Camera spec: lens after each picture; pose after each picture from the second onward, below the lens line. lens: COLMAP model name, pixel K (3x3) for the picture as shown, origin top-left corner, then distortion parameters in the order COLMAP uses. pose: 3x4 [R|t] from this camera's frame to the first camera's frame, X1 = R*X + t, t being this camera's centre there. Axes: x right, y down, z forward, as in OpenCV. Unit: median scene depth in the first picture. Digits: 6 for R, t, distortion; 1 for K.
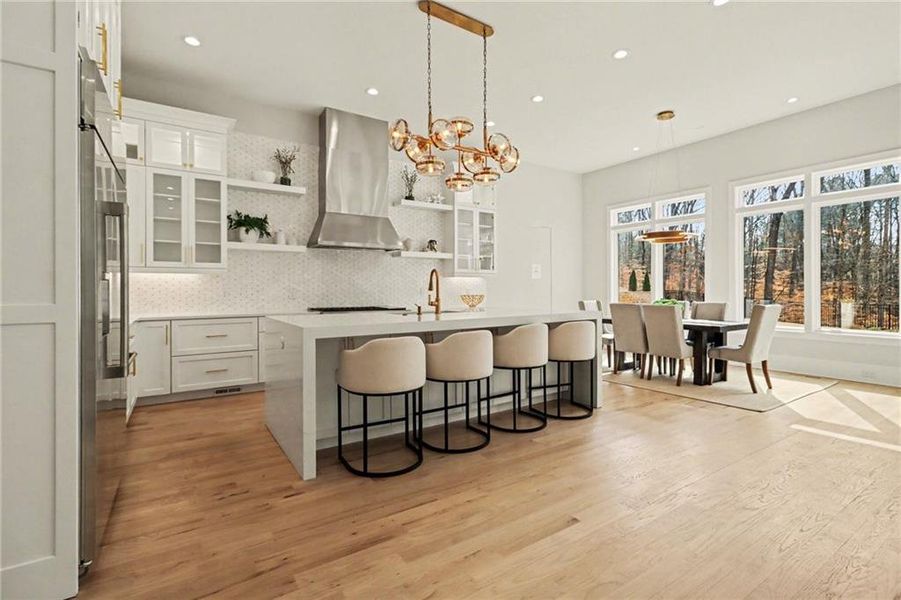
lens RADIAL K [[422.6, 0, 453.1], [0, 422.6, 290.7], [0, 0, 1]] dist [0.002277, 0.000106]
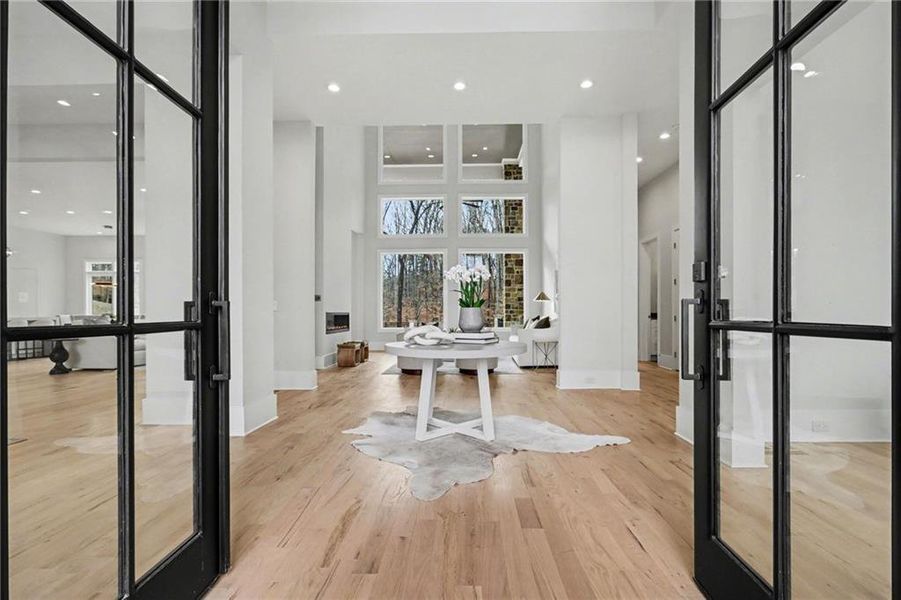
lens RADIAL K [[422.6, 0, 452.4], [0, 422.6, 306.3], [0, 0, 1]] dist [0.002277, 0.000106]
pose [[0.554883, 0.003371, 0.831921, -0.290466], [0.007009, 0.999937, -0.008727, 0.009128], [-0.831899, 0.010673, 0.554825, -1.538121]]
